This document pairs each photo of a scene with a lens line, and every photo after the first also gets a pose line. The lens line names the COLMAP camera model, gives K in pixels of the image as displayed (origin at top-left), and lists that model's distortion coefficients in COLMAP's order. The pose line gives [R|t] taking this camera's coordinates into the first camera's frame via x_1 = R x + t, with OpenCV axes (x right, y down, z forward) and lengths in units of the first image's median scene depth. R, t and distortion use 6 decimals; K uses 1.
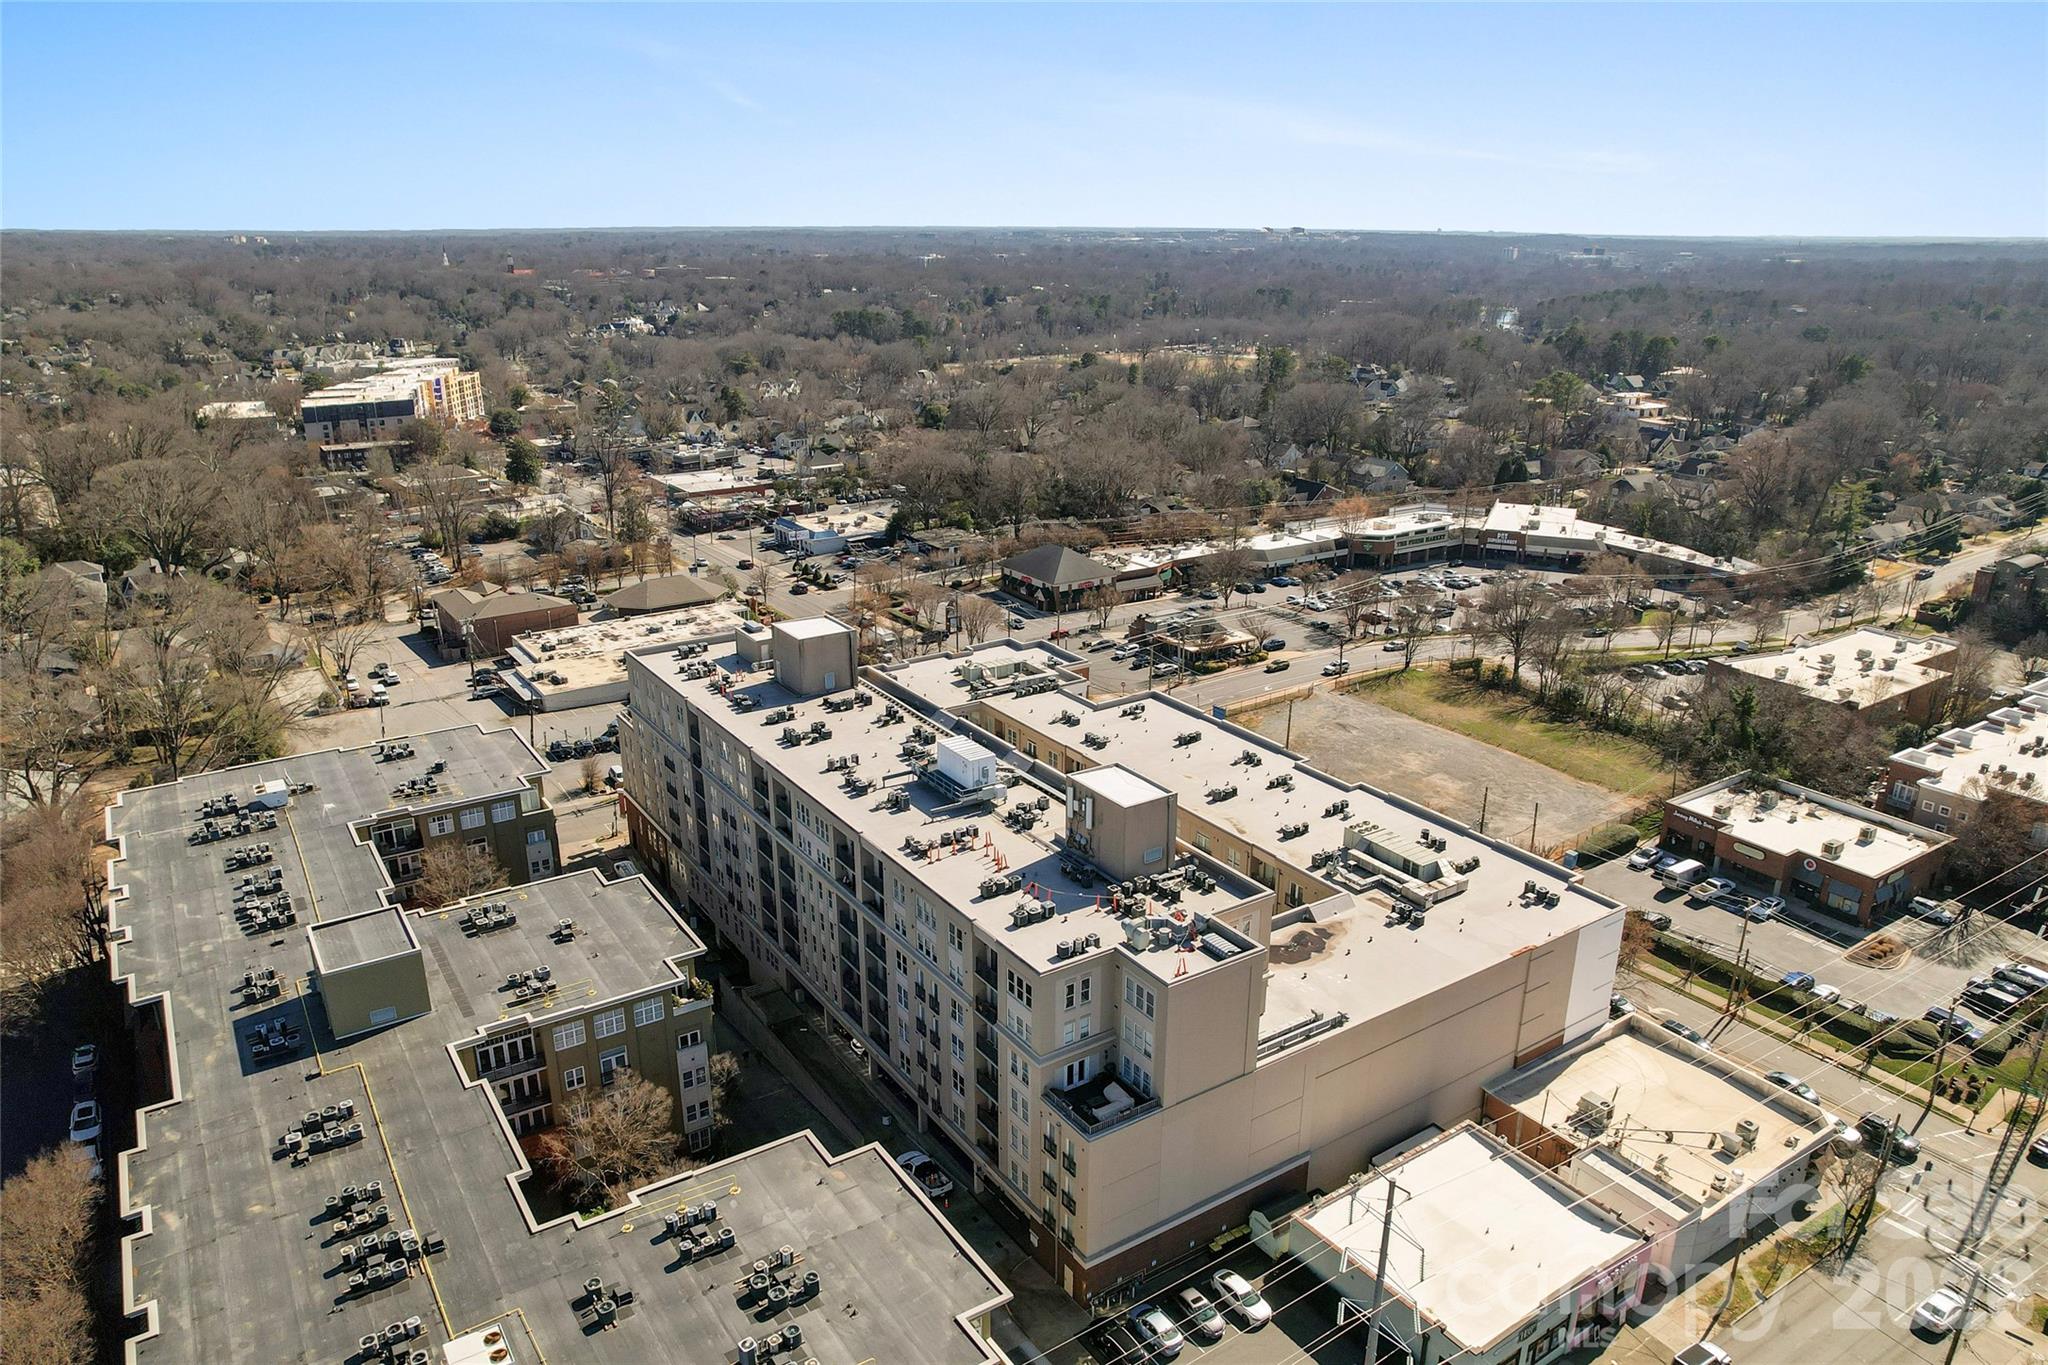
lens RADIAL K [[1333.1, 0, 1027.2], [0, 1333.1, 710.6], [0, 0, 1]] dist [-0.047135, 0.000812]
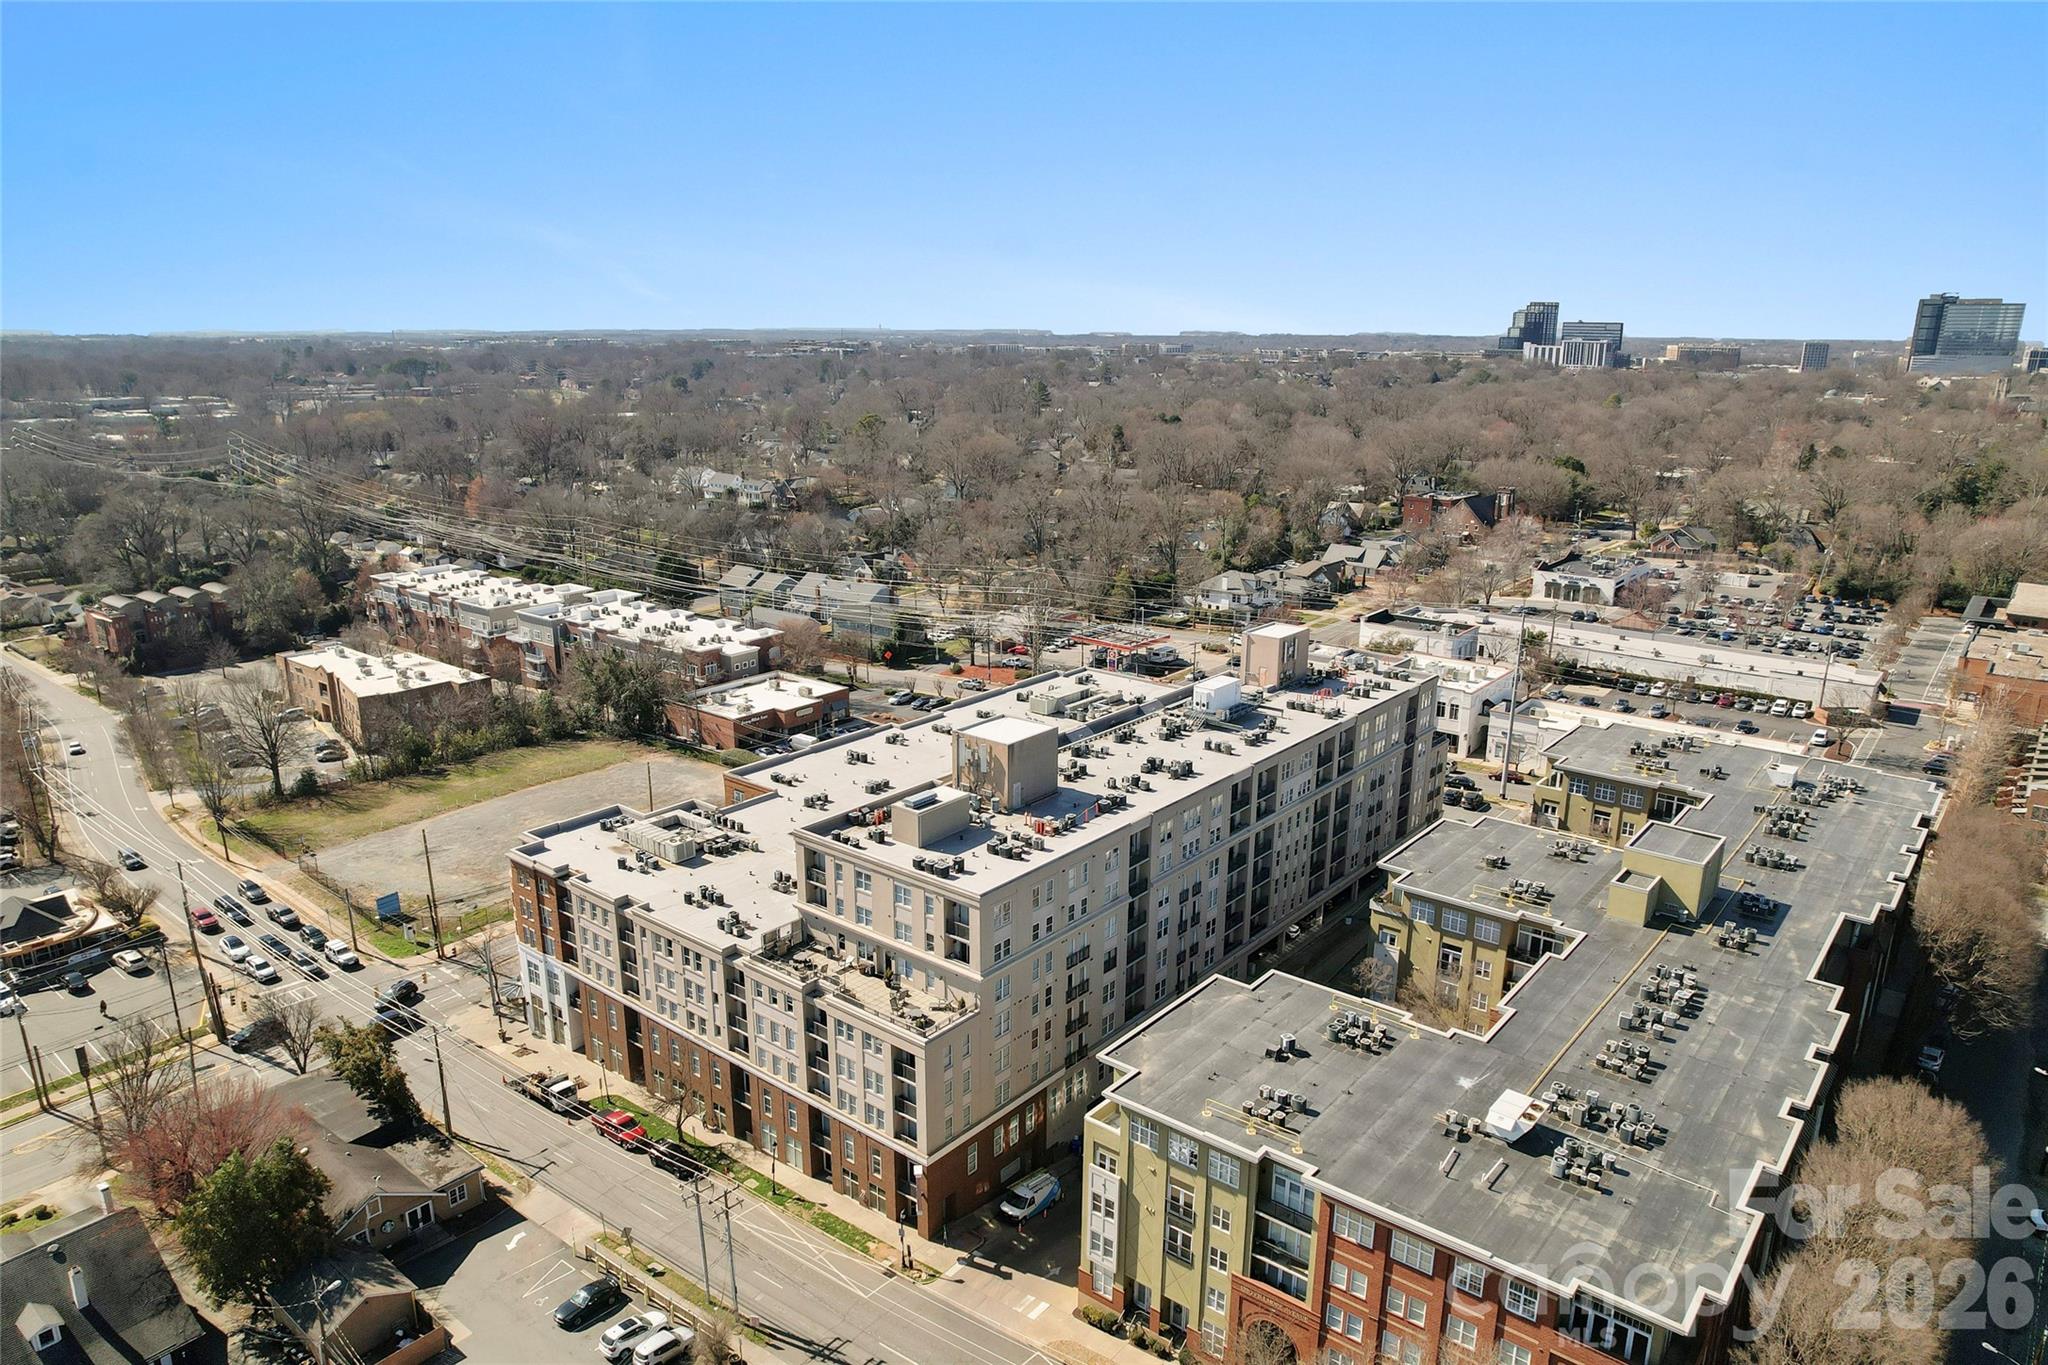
lens RADIAL K [[1333.1, 0, 1027.2], [0, 1333.1, 710.6], [0, 0, 1]] dist [-0.047135, 0.000812]
pose [[-0.287256, -0.269780, 0.919077, -1.147787], [0.325421, 0.874957, 0.358539, -0.452321], [-0.900880, 0.402080, -0.163545, 1.367748]]
